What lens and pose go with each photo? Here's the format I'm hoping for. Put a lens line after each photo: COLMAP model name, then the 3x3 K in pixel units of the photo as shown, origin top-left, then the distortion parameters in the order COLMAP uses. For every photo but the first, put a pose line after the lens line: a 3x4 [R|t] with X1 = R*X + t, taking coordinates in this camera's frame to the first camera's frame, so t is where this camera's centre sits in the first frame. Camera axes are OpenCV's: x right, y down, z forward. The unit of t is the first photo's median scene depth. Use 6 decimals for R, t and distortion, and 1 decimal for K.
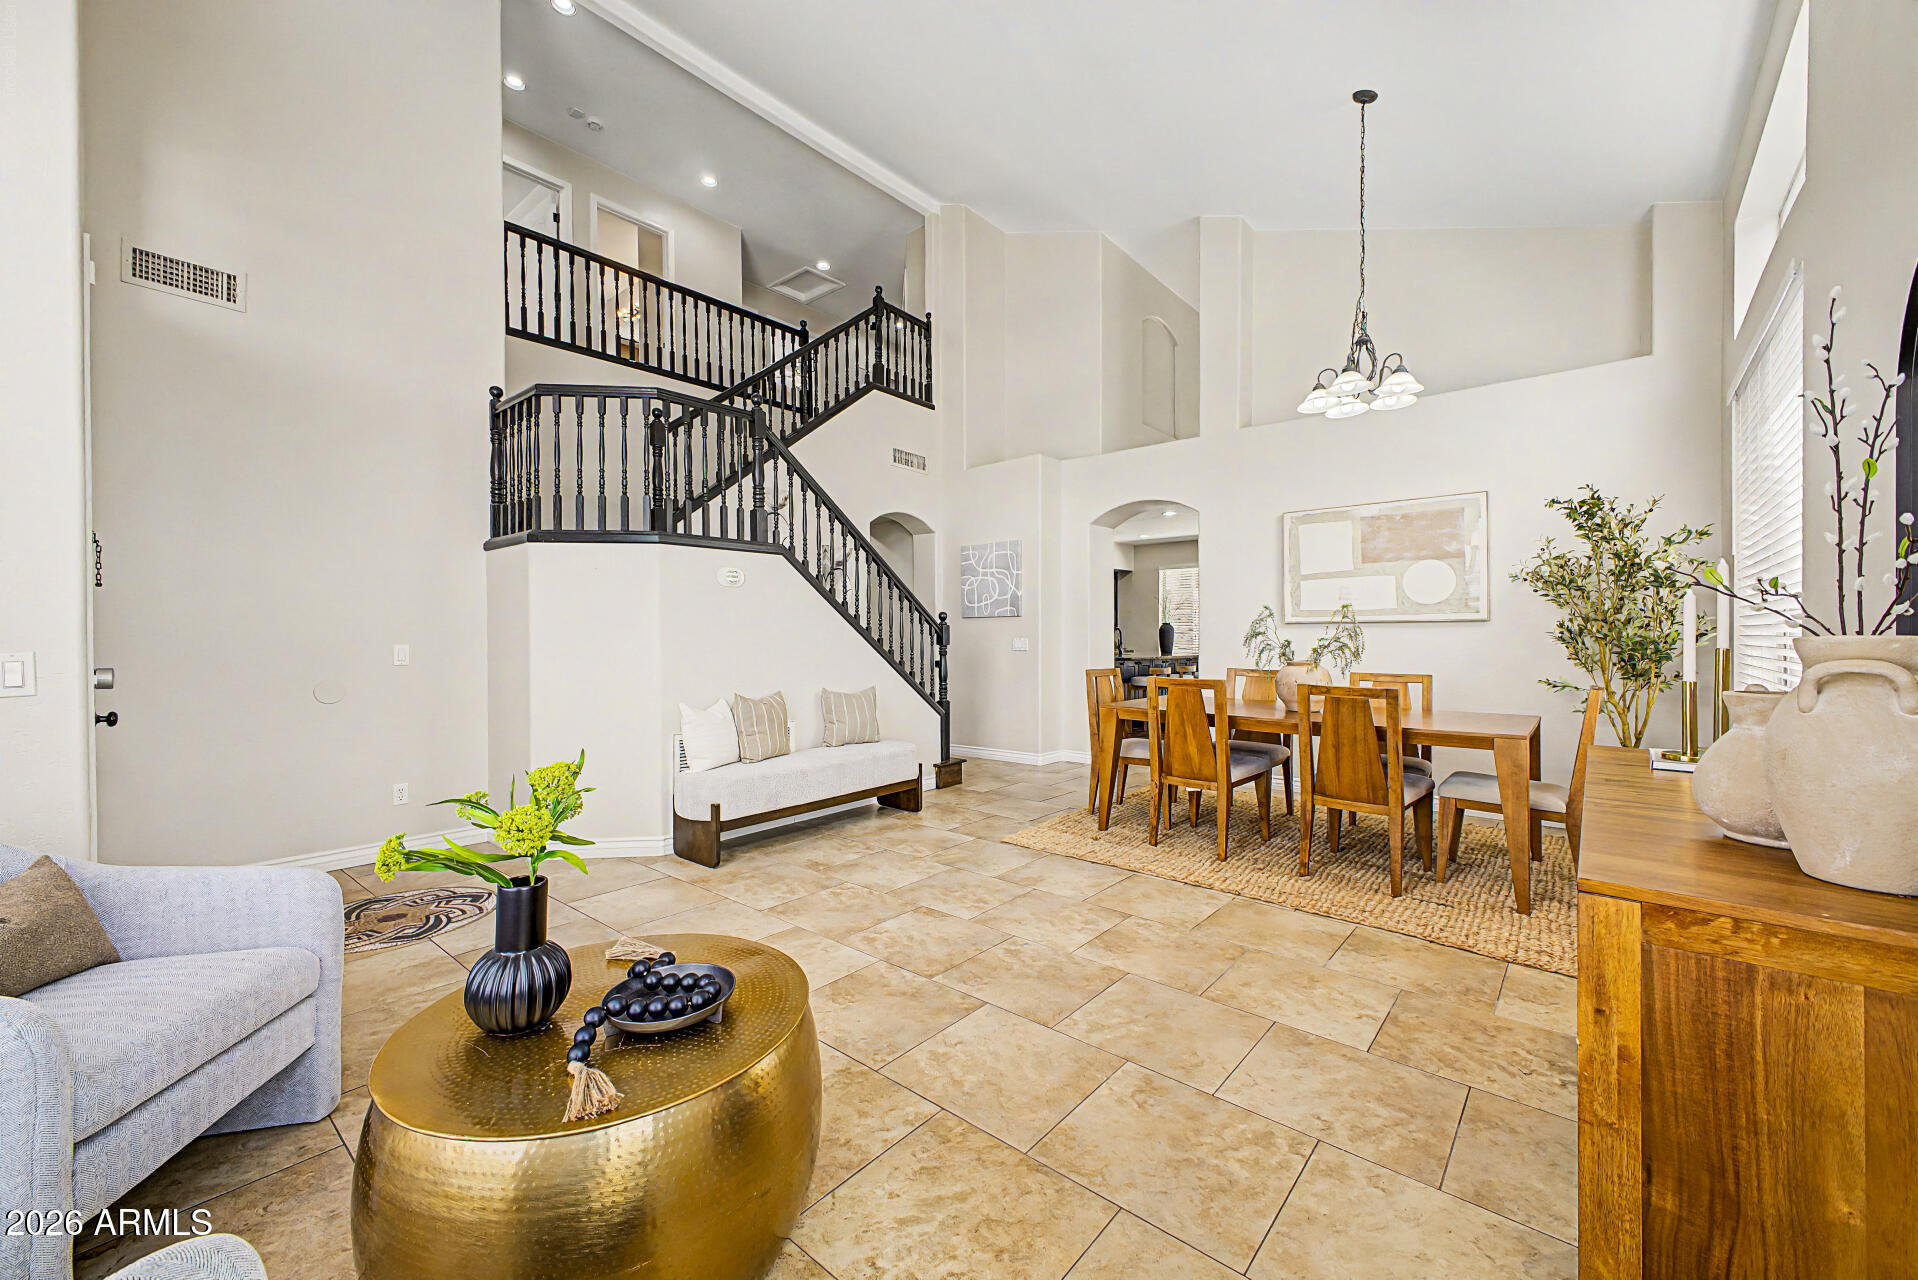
lens RADIAL K [[759.3, 0, 959.8], [0, 759.3, 636.8], [0, 0, 1]] dist [0.020380, -0.006136]
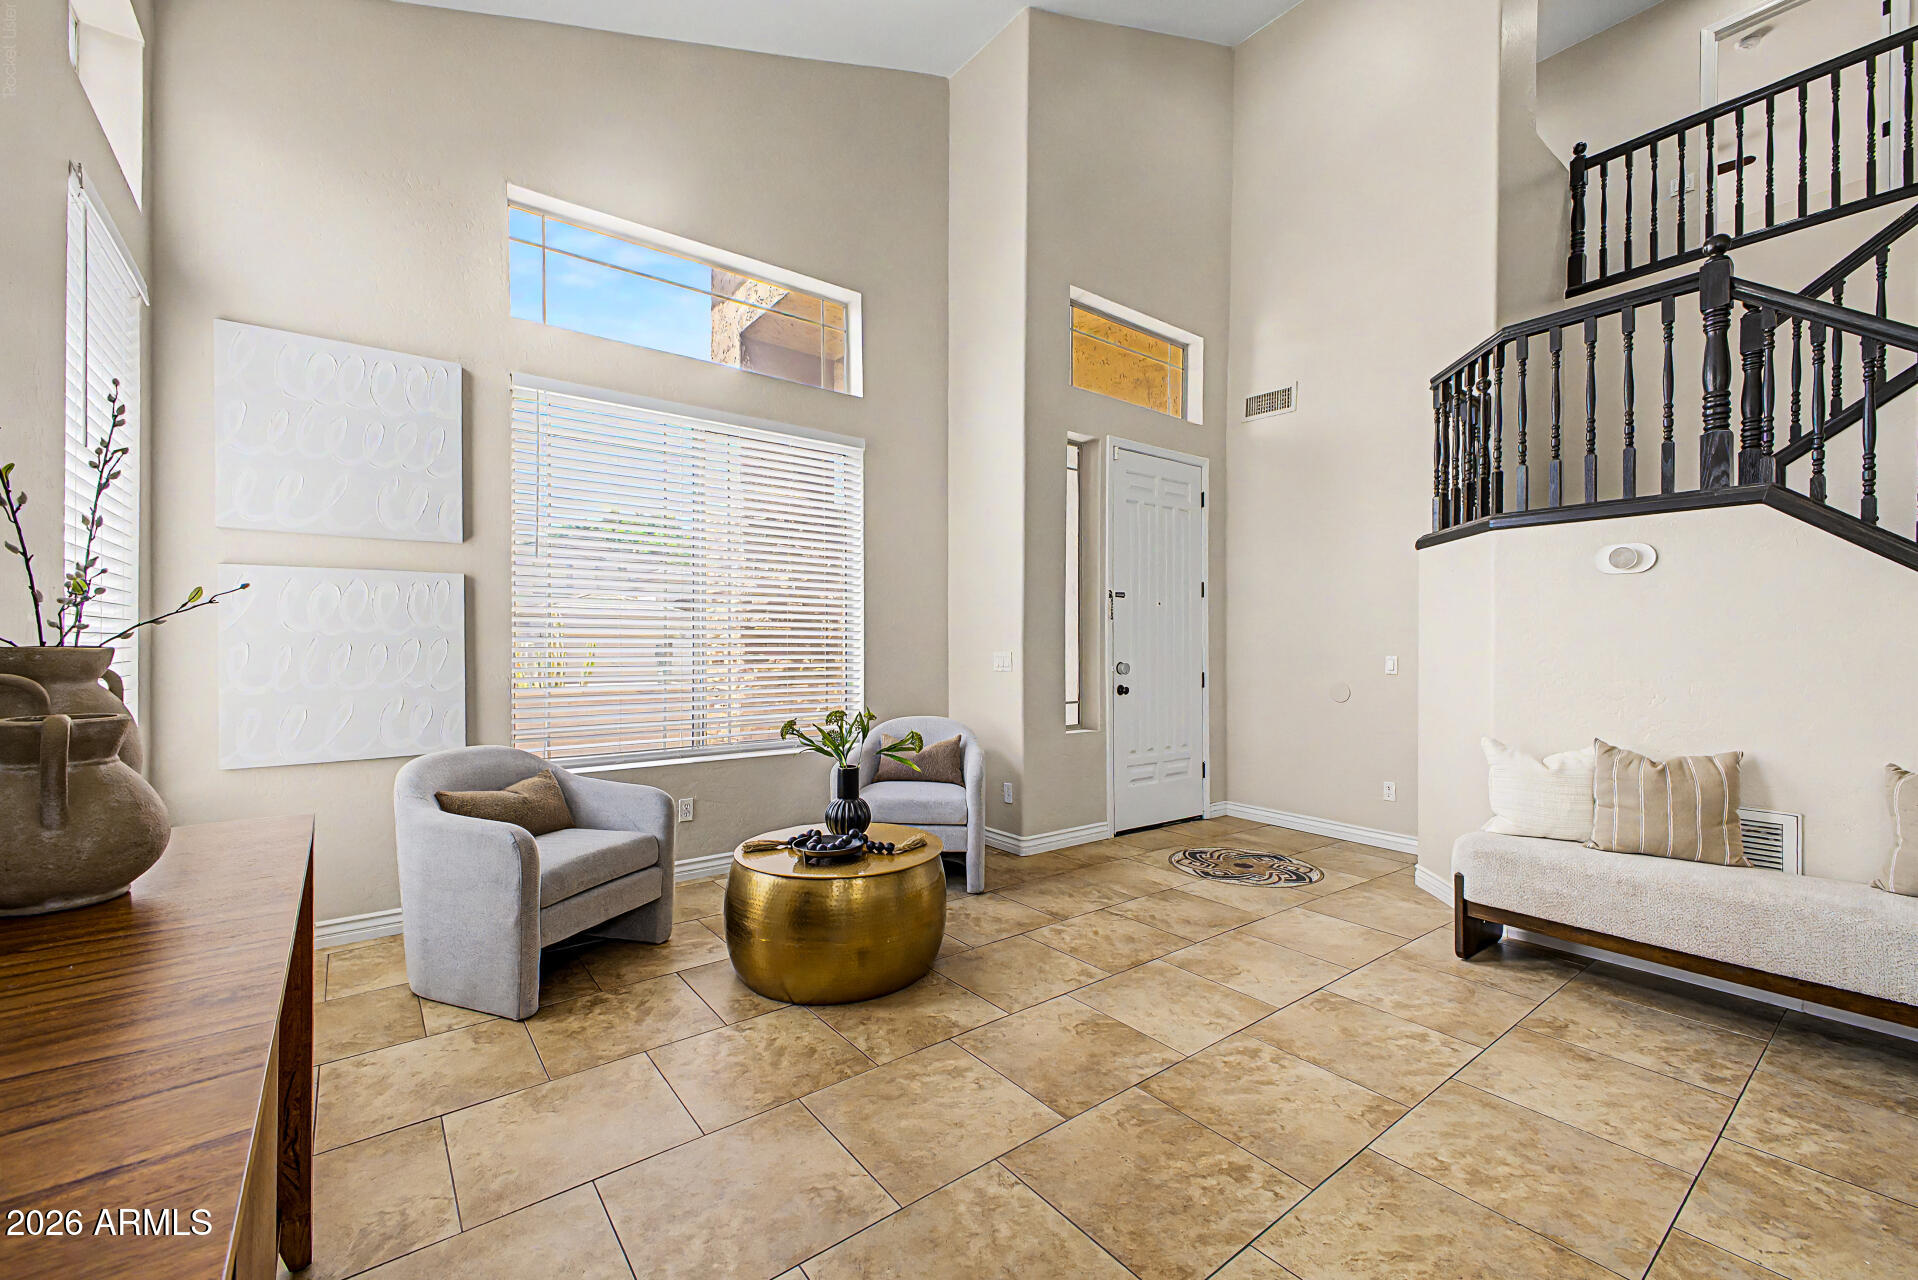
lens RADIAL K [[759.3, 0, 959.8], [0, 759.3, 636.8], [0, 0, 1]] dist [0.020380, -0.006136]
pose [[-0.205274, -0.009195, -0.978661, 0.450009], [-0.008714, 0.999933, -0.007567, -0.006589], [0.978666, 0.006975, -0.205340, 0.563429]]
